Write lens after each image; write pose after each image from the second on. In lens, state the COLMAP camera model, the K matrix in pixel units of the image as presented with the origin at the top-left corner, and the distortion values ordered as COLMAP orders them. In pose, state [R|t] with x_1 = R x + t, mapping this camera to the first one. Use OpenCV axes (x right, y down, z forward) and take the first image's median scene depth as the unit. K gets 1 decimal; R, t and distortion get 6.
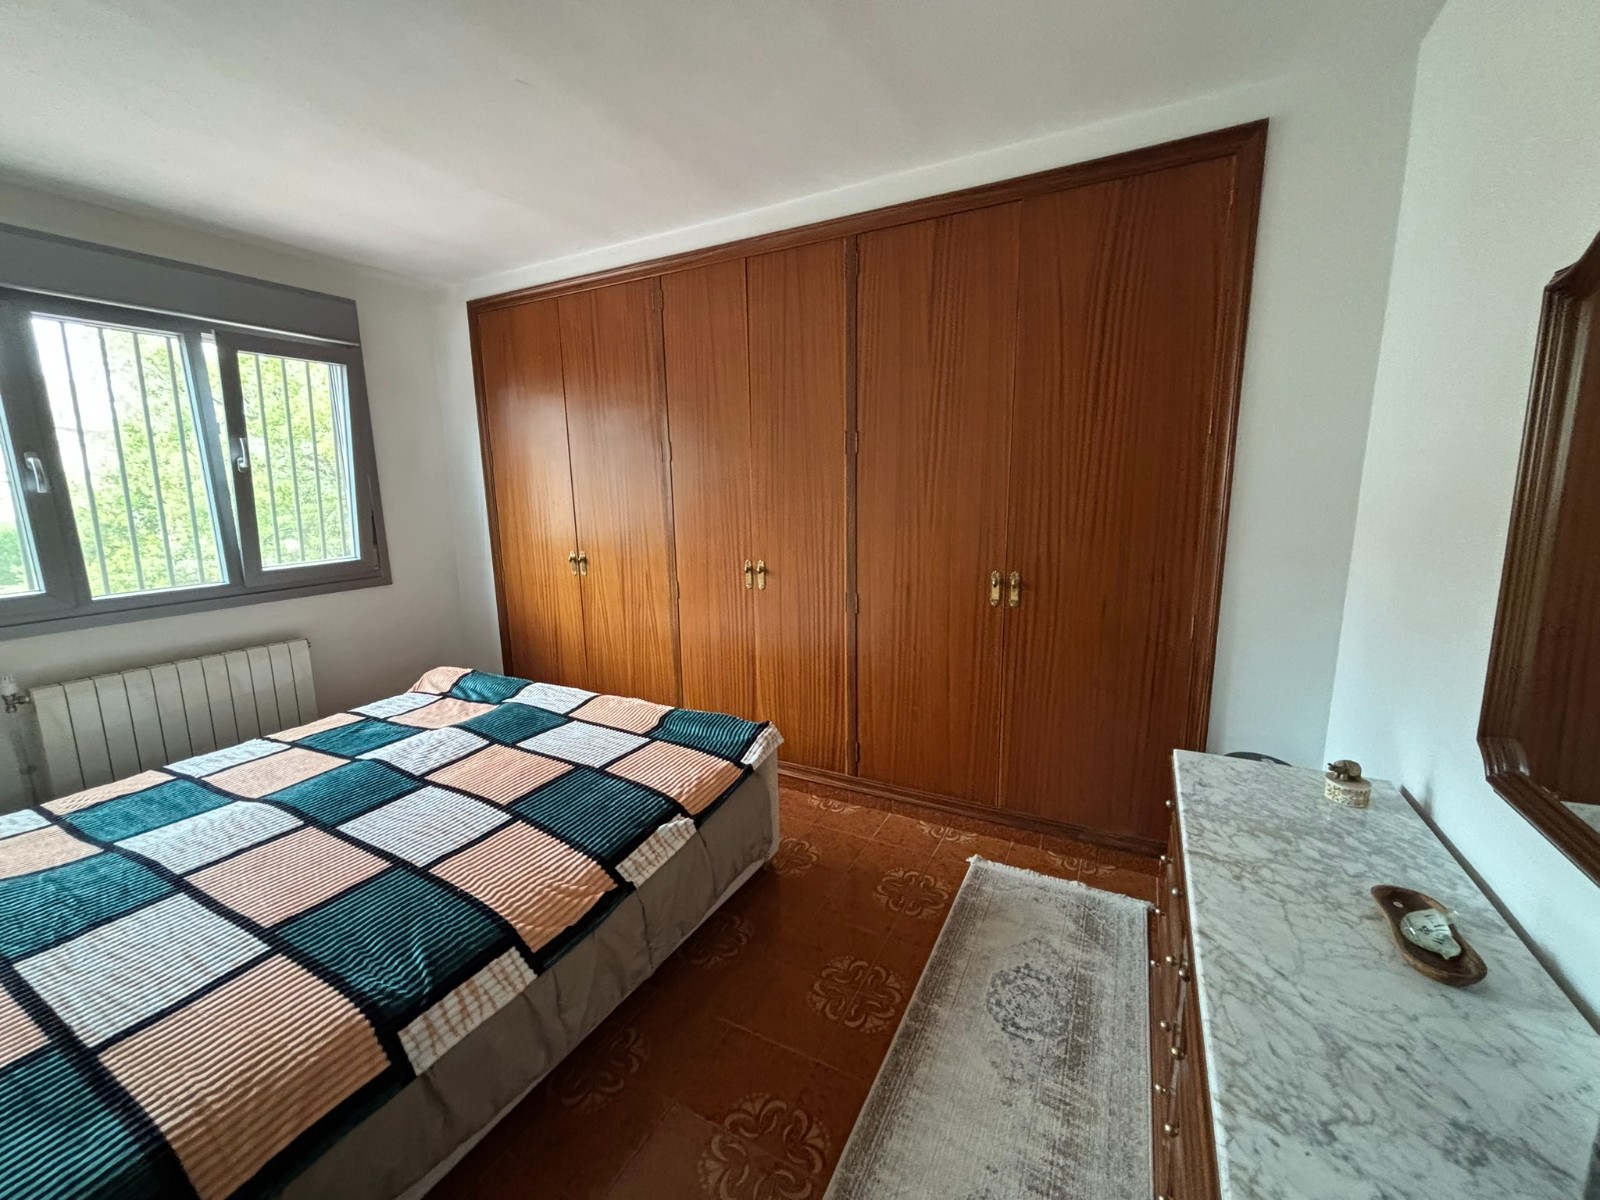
lens RADIAL K [[646.4, 0, 789.2], [0, 646.4, 595.1], [0, 0, 1]] dist [-0.003797, 0.001076]
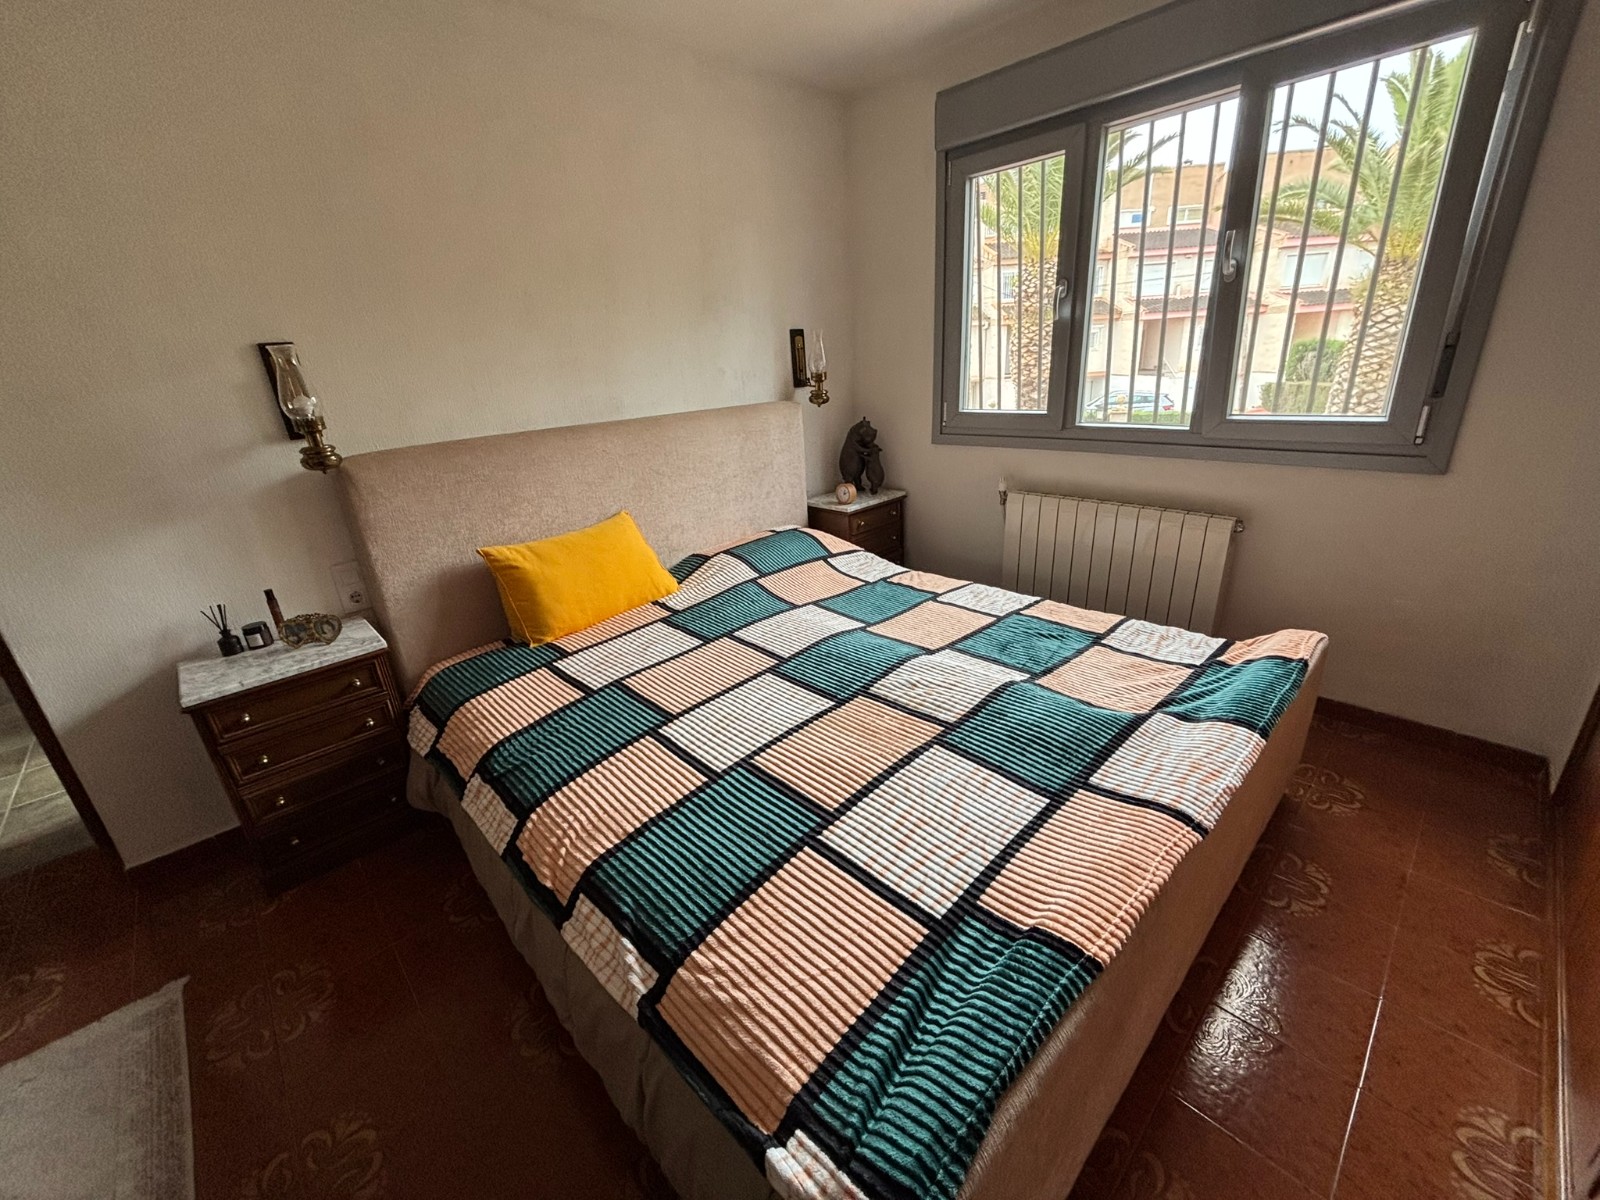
lens RADIAL K [[646.4, 0, 803.1], [0, 646.4, 603.0], [0, 0, 1]] dist [-0.003797, 0.001076]
pose [[-0.305901, 0.379319, -0.873236, 0.117581], [-0.101295, 0.899031, 0.426008, -0.147598], [0.946659, 0.218771, -0.236591, 0.942298]]
